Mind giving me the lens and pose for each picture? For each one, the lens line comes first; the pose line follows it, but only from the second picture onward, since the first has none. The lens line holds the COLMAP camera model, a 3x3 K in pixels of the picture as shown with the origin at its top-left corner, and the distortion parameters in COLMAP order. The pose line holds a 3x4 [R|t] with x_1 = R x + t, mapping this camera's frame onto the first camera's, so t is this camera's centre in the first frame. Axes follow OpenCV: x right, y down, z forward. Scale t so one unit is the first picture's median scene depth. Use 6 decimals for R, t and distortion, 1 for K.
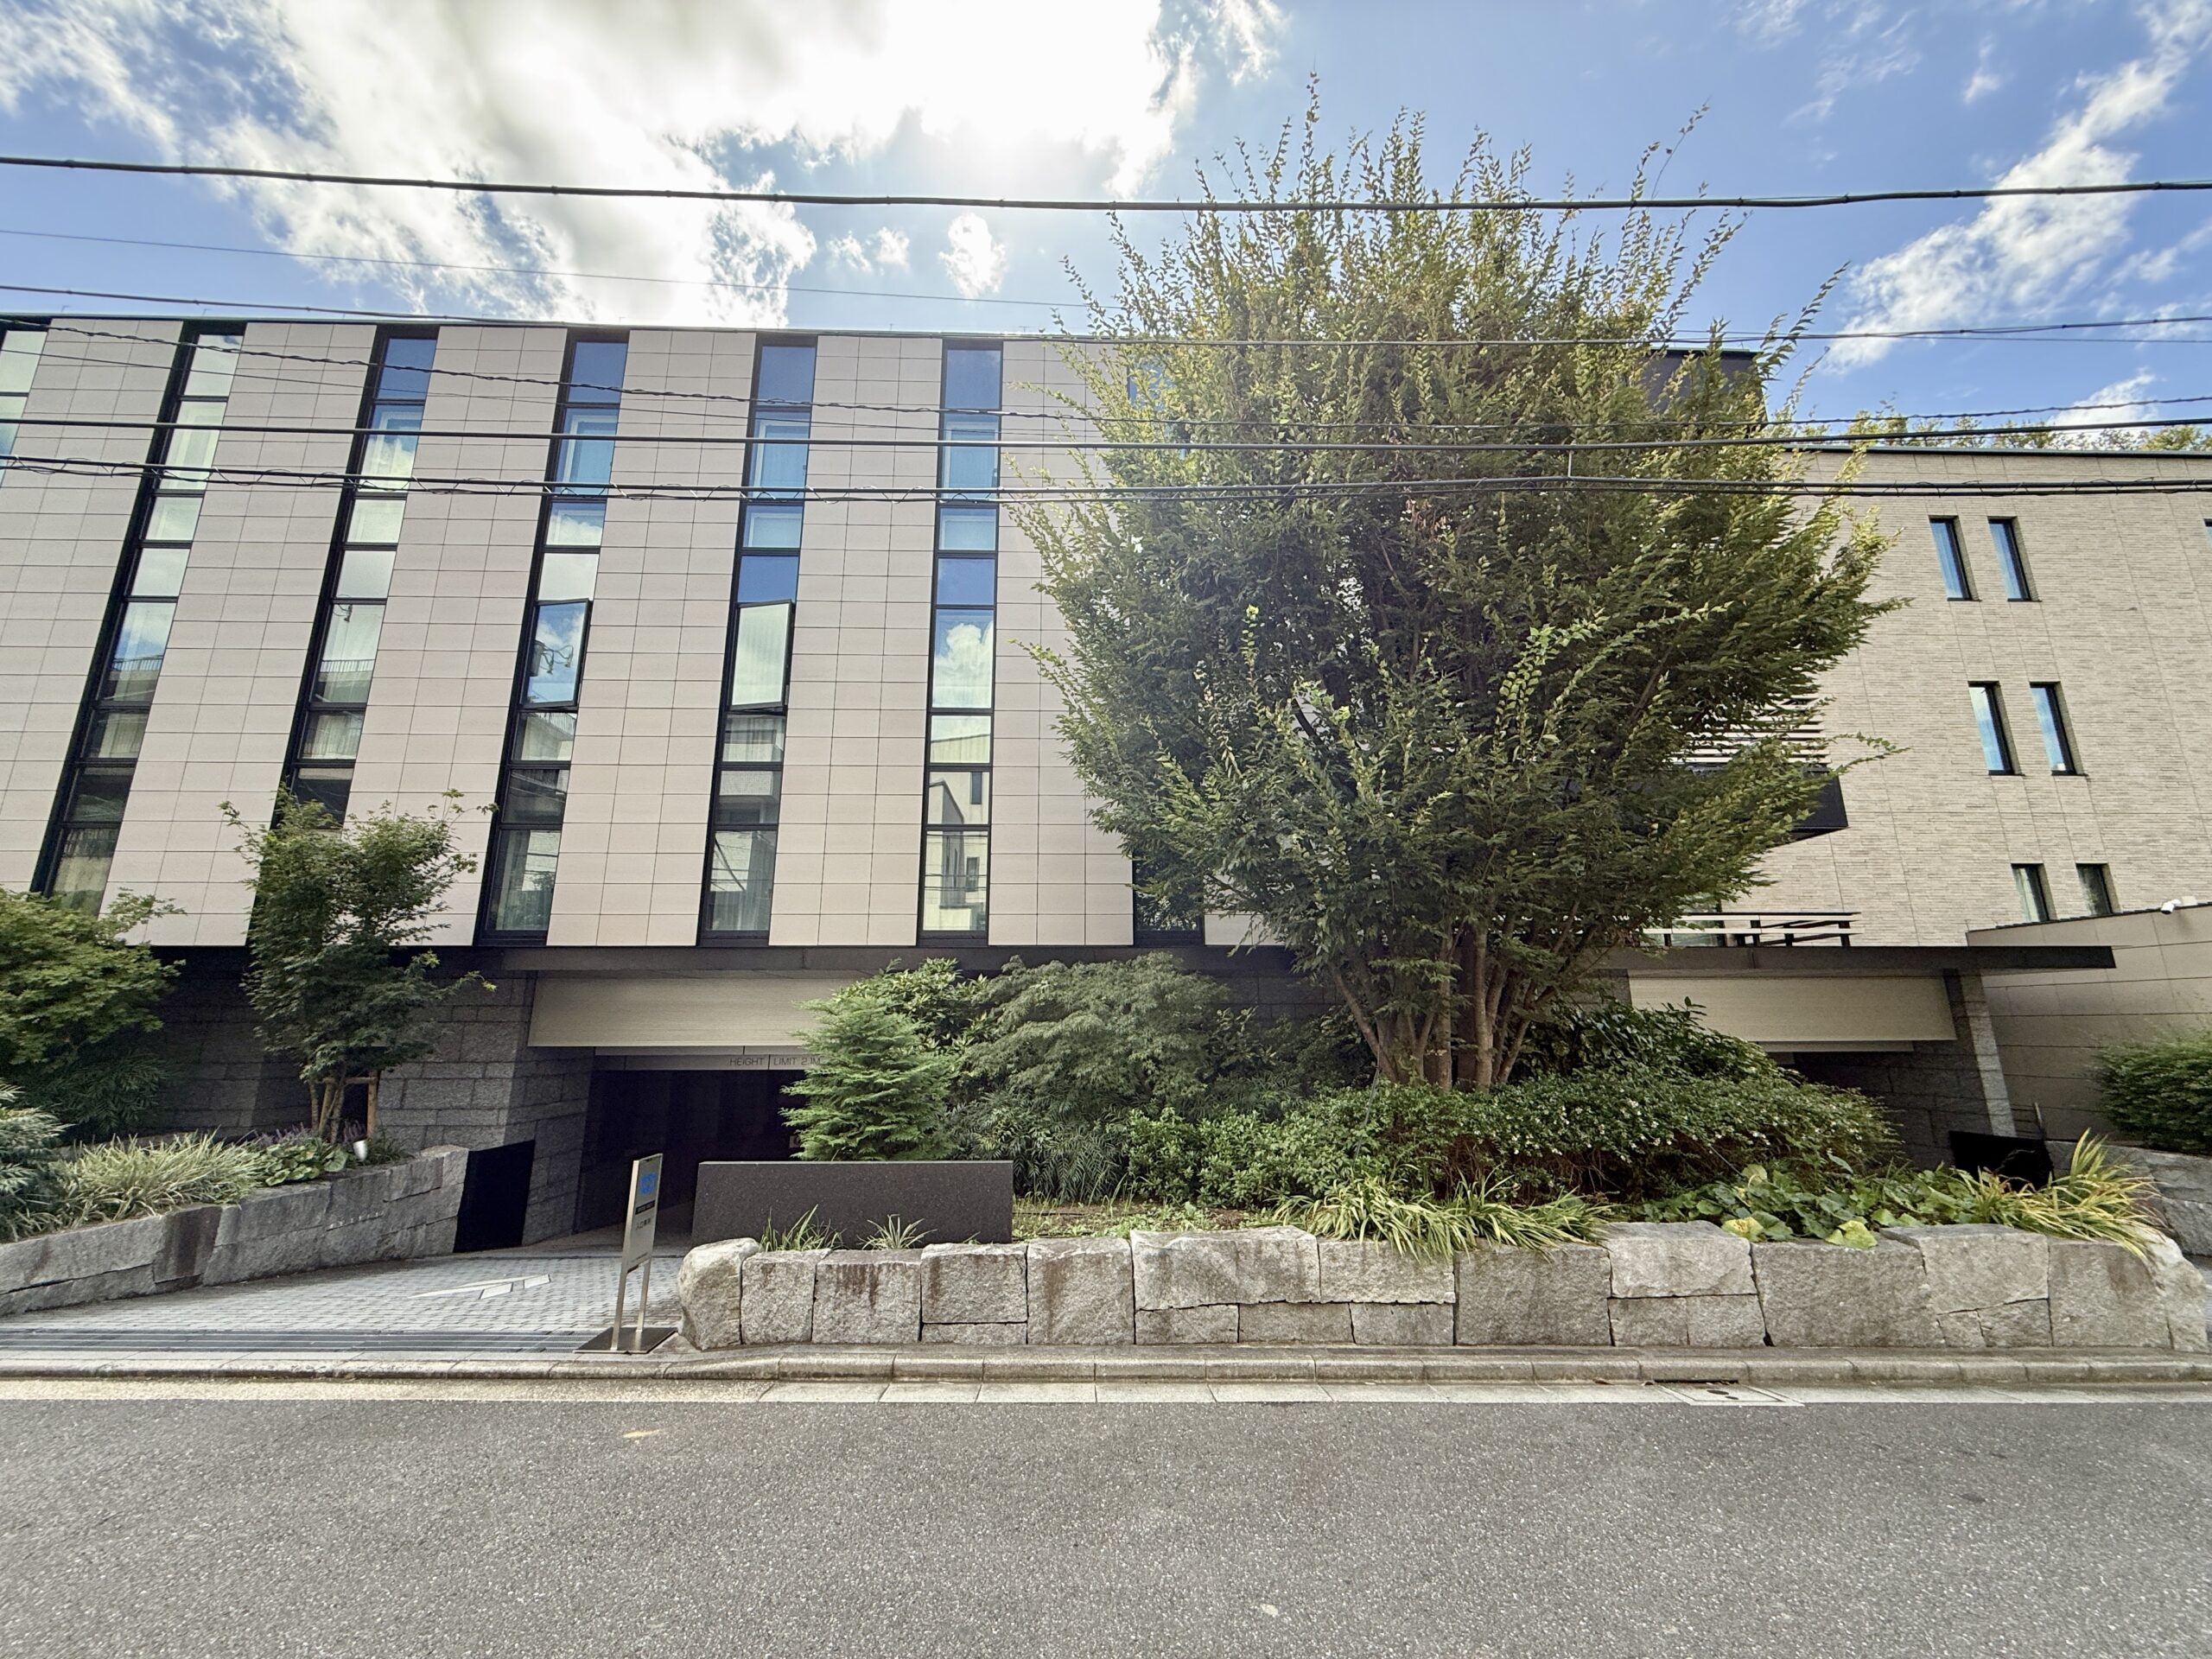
lens RADIAL K [[886.2, 0, 1104.9], [0, 886.2, 837.9], [0, 0, 1]] dist [-0.000031, 0.000081]
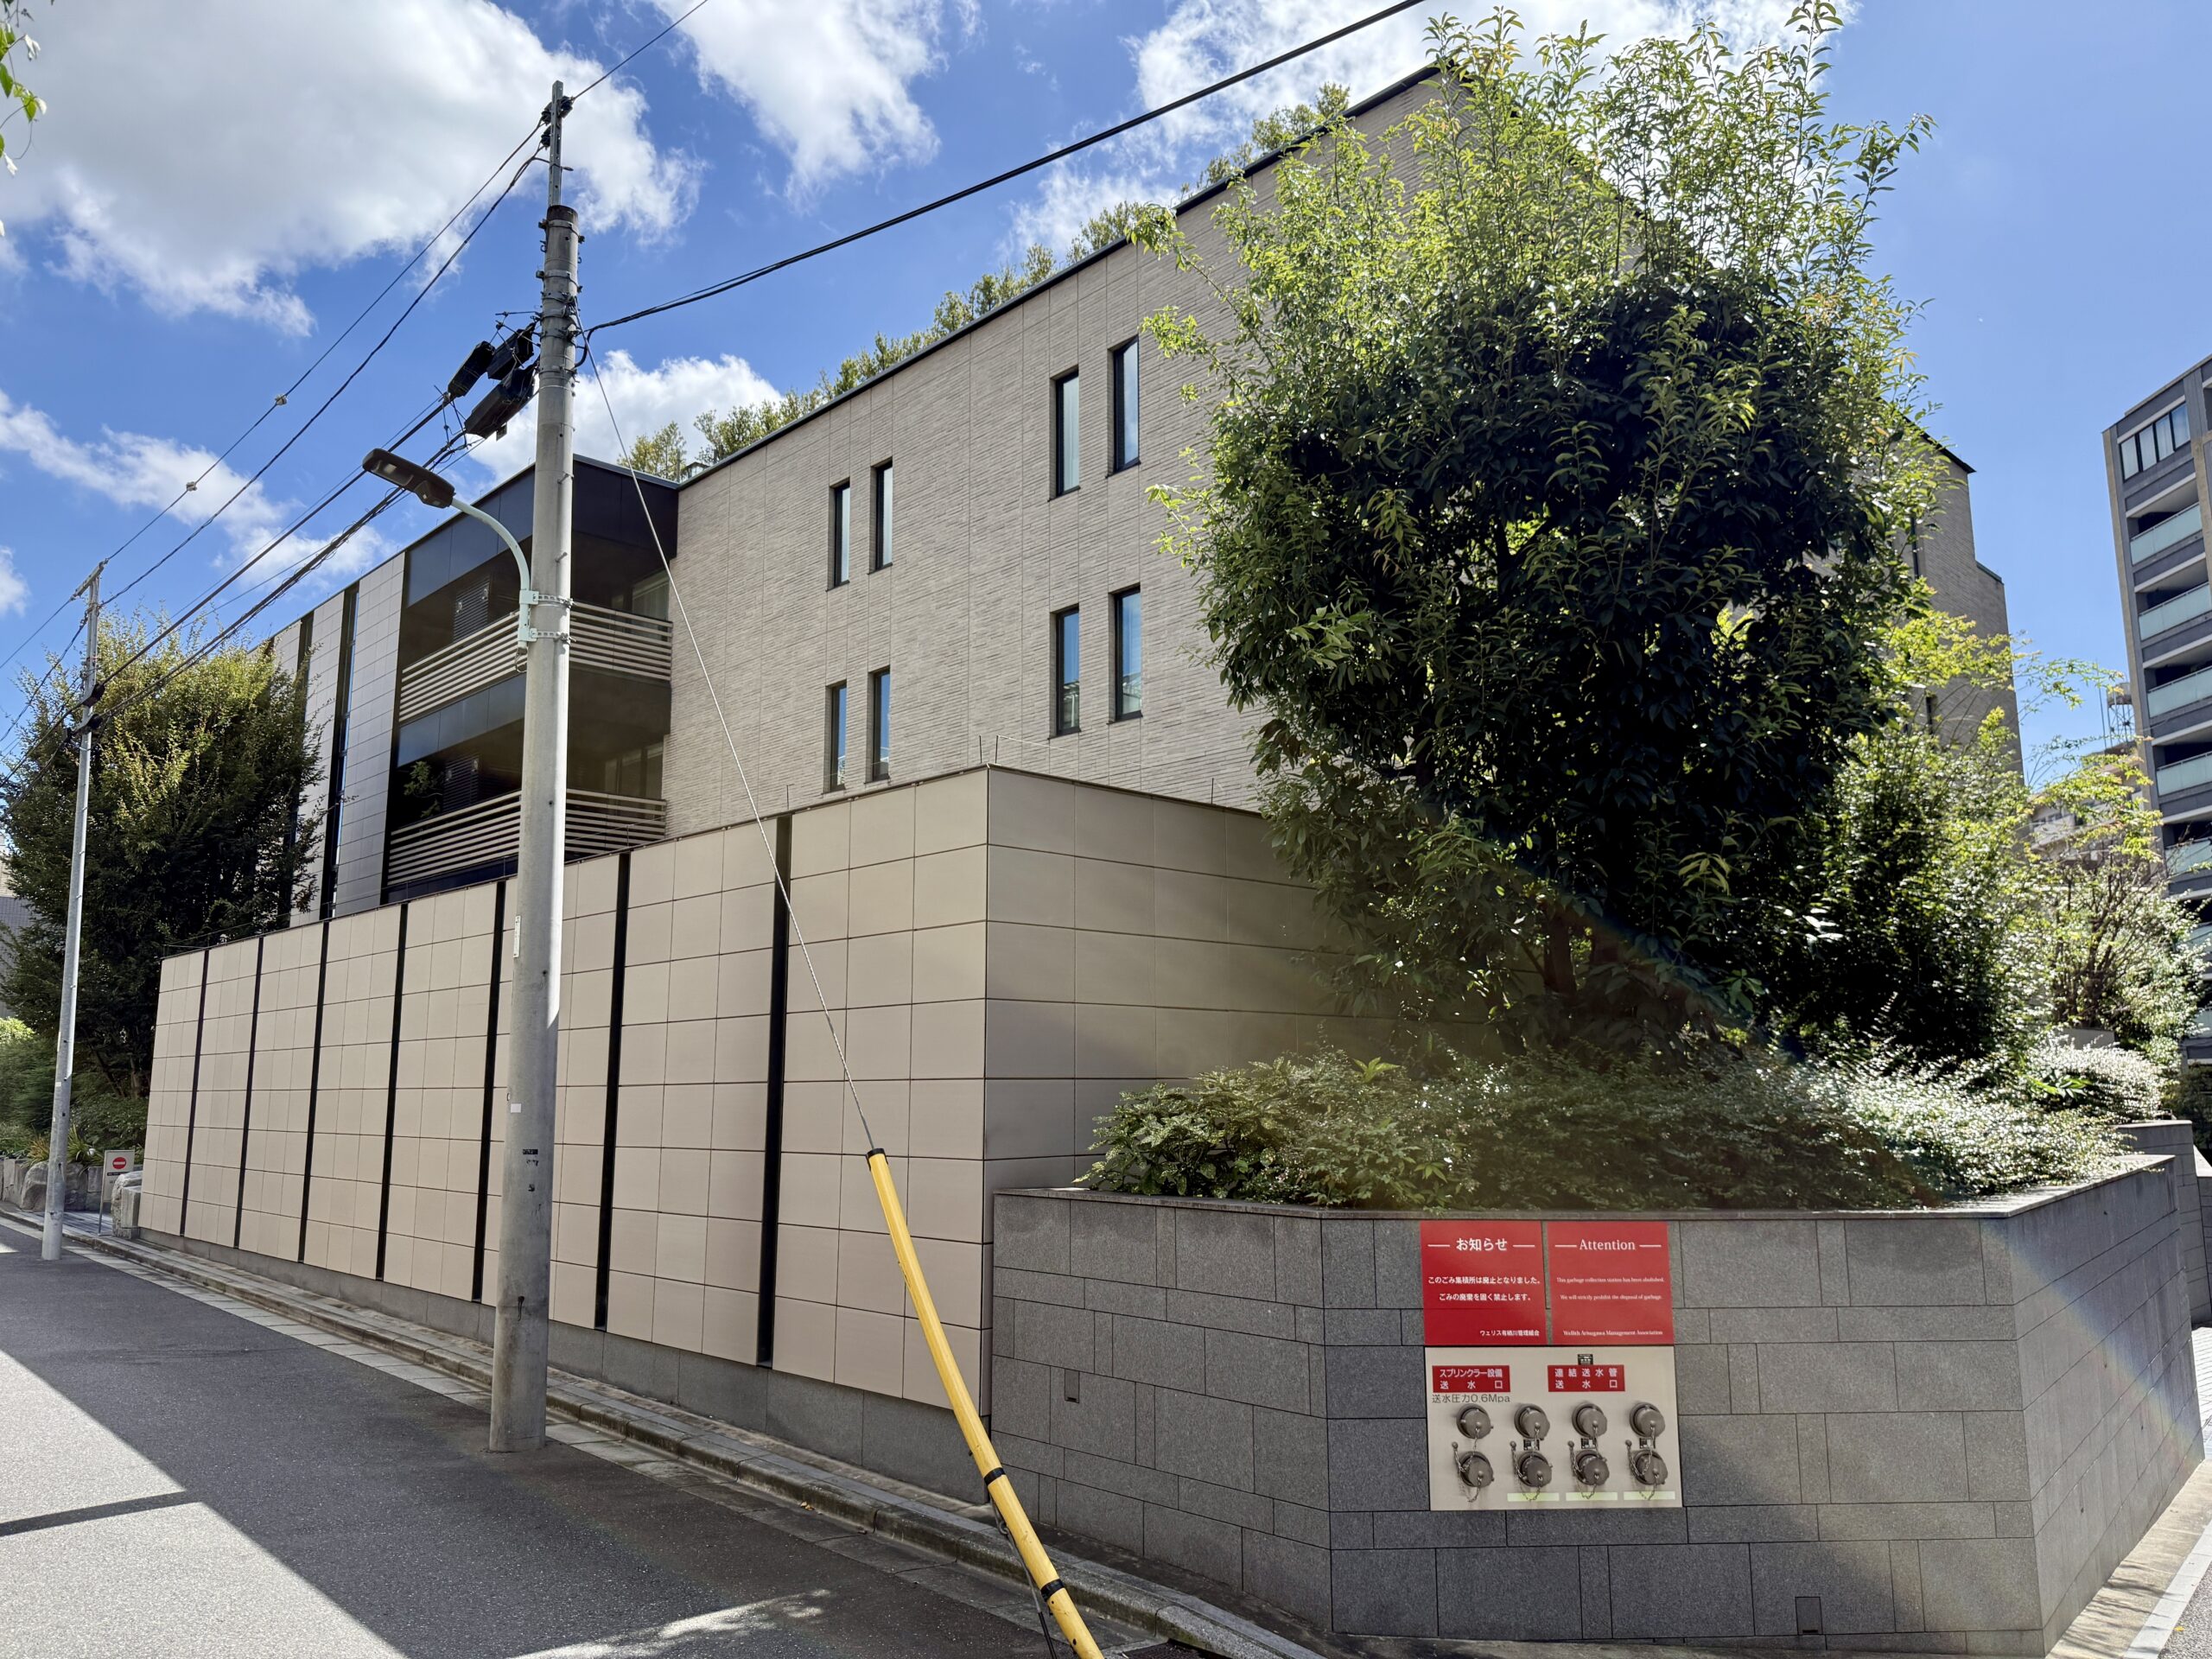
lens RADIAL K [[1561.2, 0, 1103.8], [0, 1561.2, 832.9], [0, 0, 1]] dist [0.002457, 0.000184]
pose [[0.671364, -0.117739, -0.731715, 2.182067], [0.189595, 0.981732, 0.015989, -0.002753], [0.716466, -0.149464, 0.681423, 0.096205]]
